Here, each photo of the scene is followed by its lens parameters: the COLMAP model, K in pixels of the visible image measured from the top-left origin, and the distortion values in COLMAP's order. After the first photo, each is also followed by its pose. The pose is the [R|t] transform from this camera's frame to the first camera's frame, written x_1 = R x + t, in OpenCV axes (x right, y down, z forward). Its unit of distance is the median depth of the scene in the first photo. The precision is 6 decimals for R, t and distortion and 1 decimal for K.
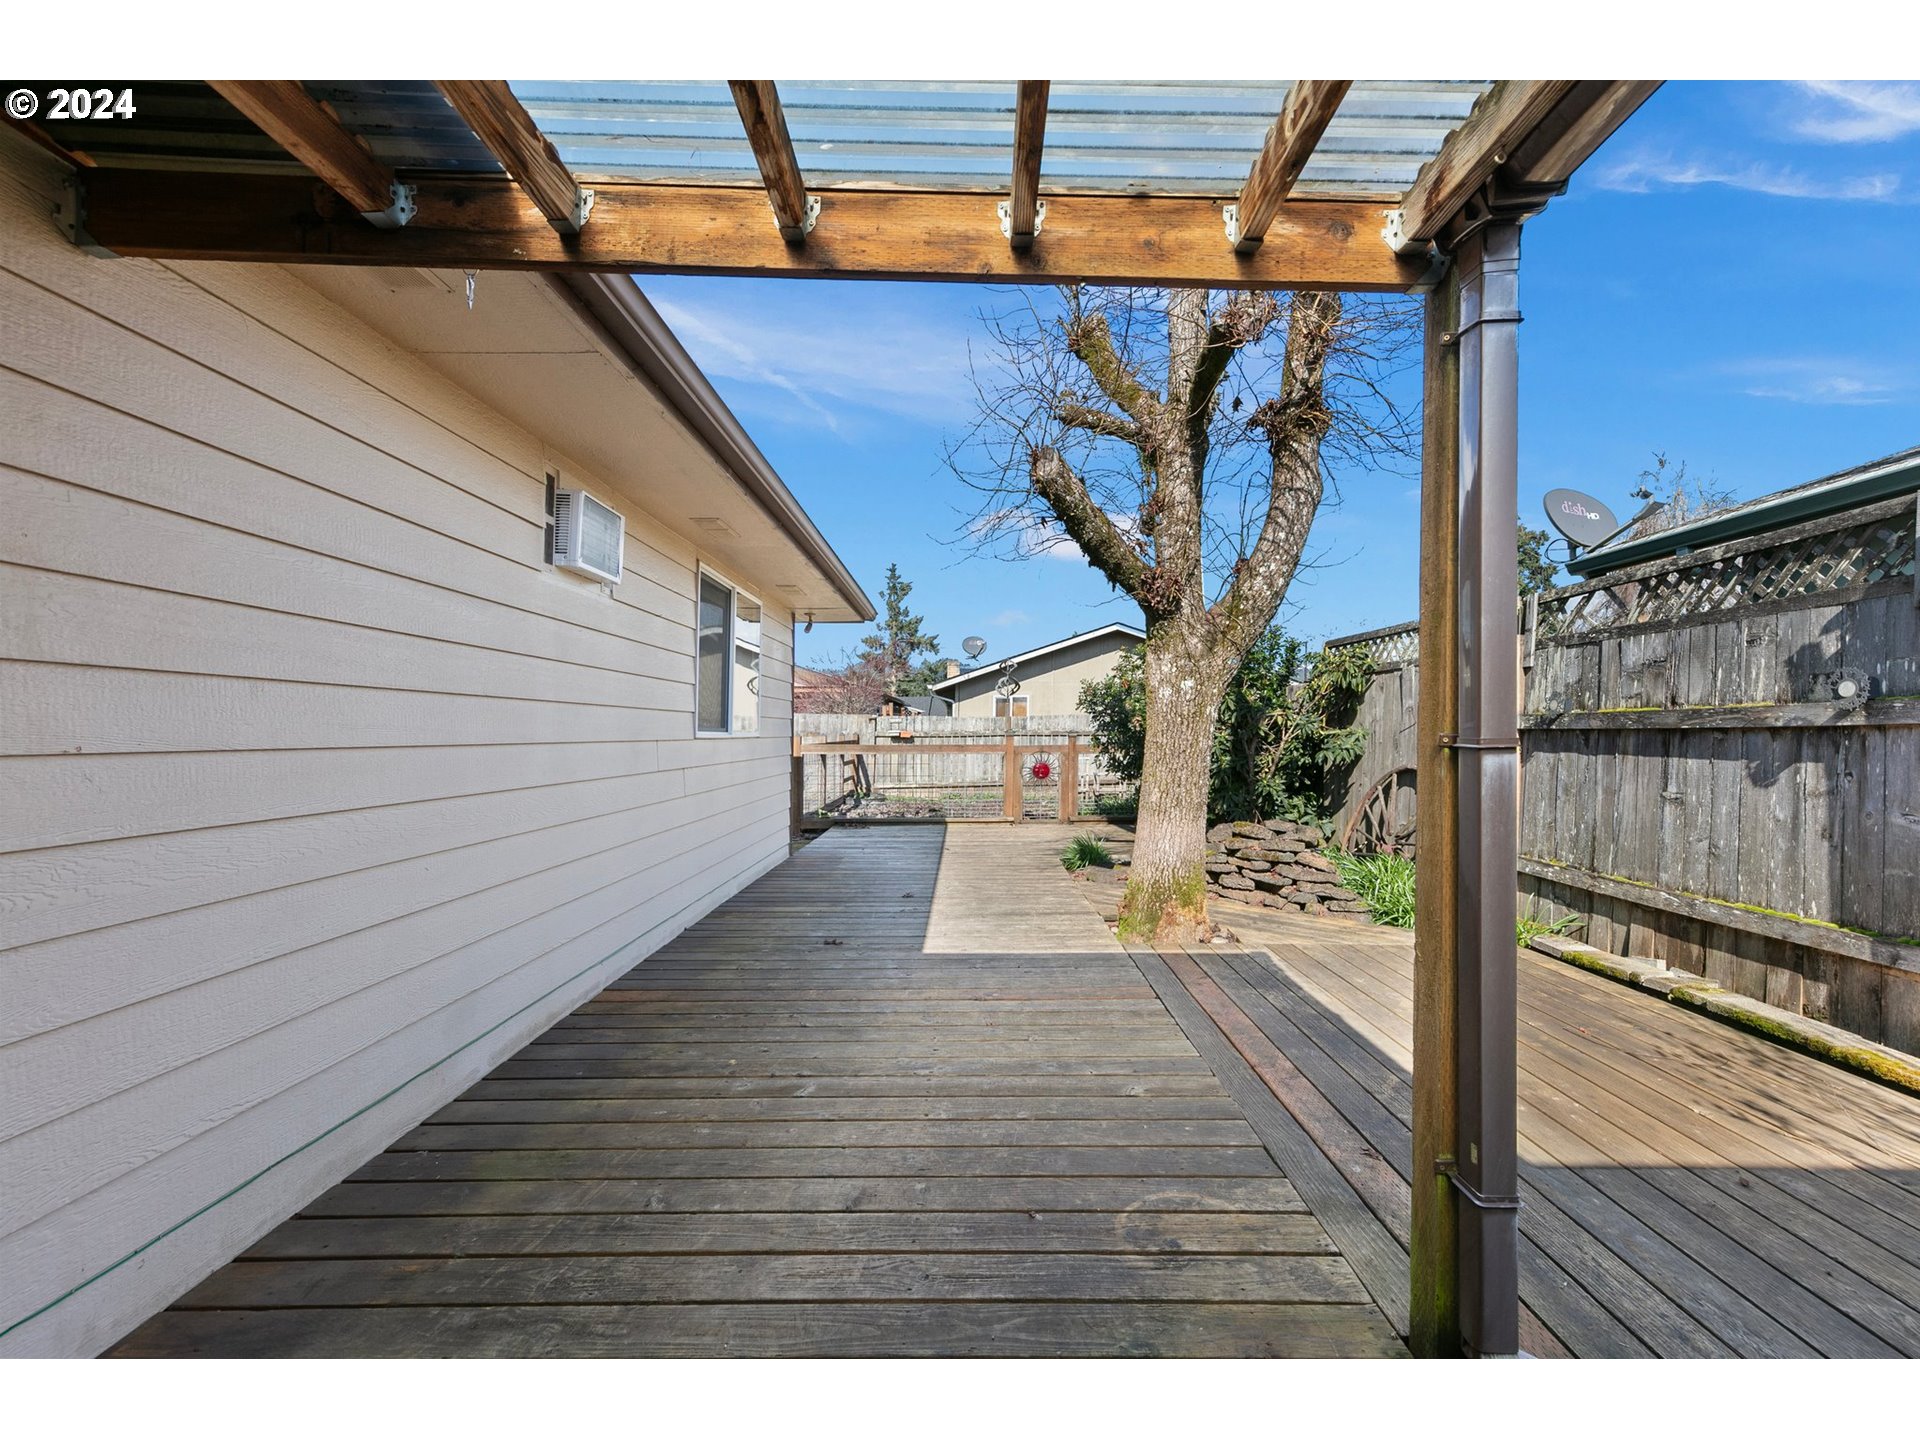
lens RADIAL K [[844.5, 0, 959.4], [0, 844.5, 725.9], [0, 0, 1]] dist [0.004680, 0.000976]
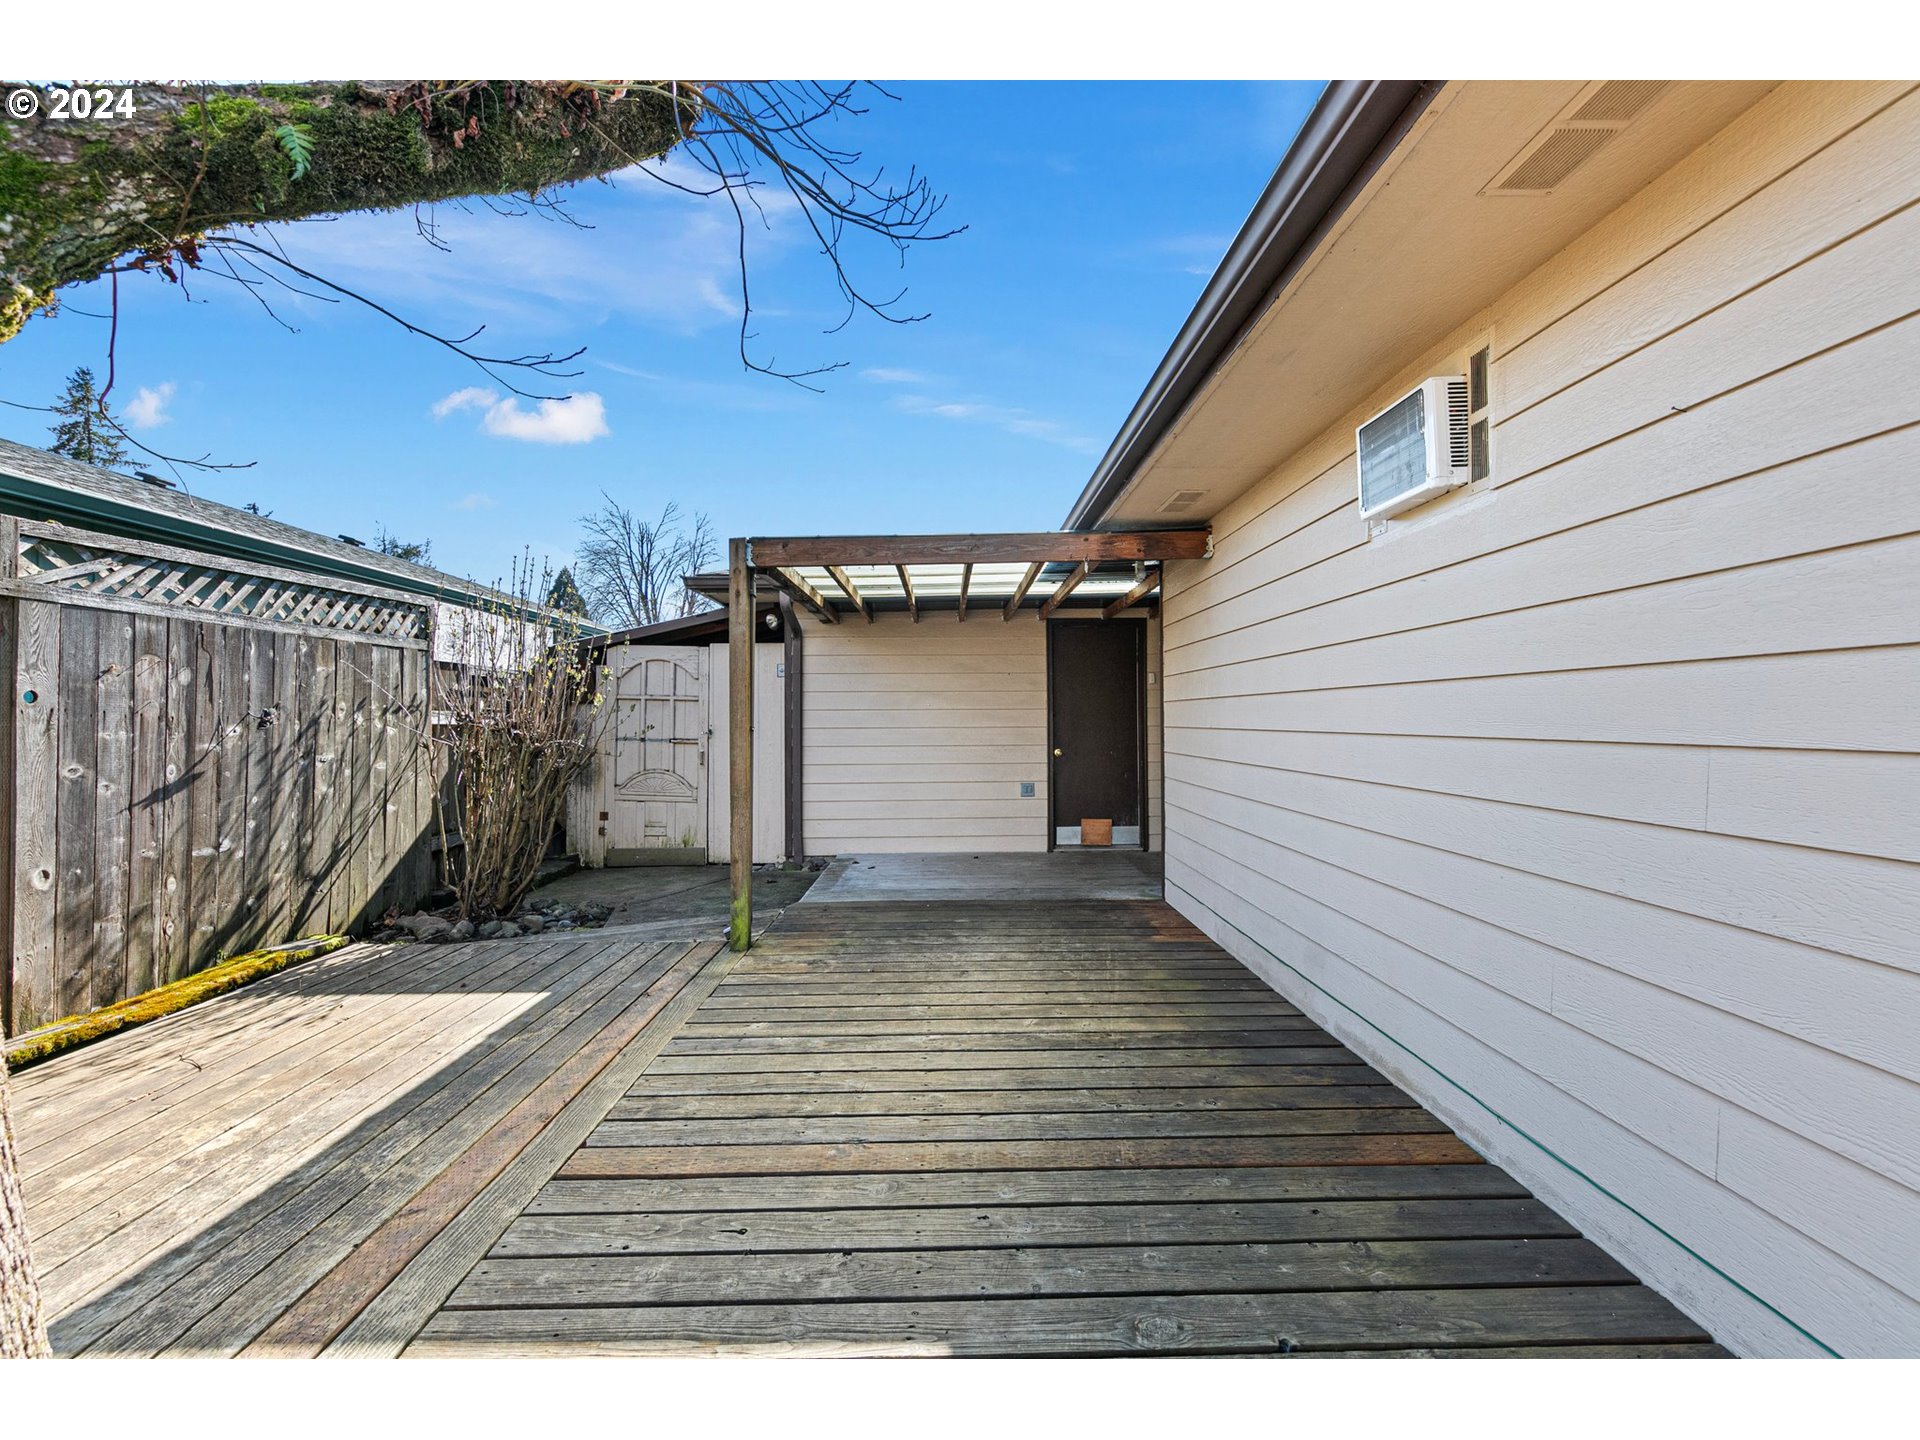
lens RADIAL K [[844.5, 0, 960.2], [0, 844.5, 717.2], [0, 0, 1]] dist [0.004680, 0.000976]
pose [[-0.999704, 0.006548, -0.023452, -0.058089], [0.006980, 0.999807, -0.018388, 0.017160], [0.023327, -0.018547, -0.999556, 2.309499]]
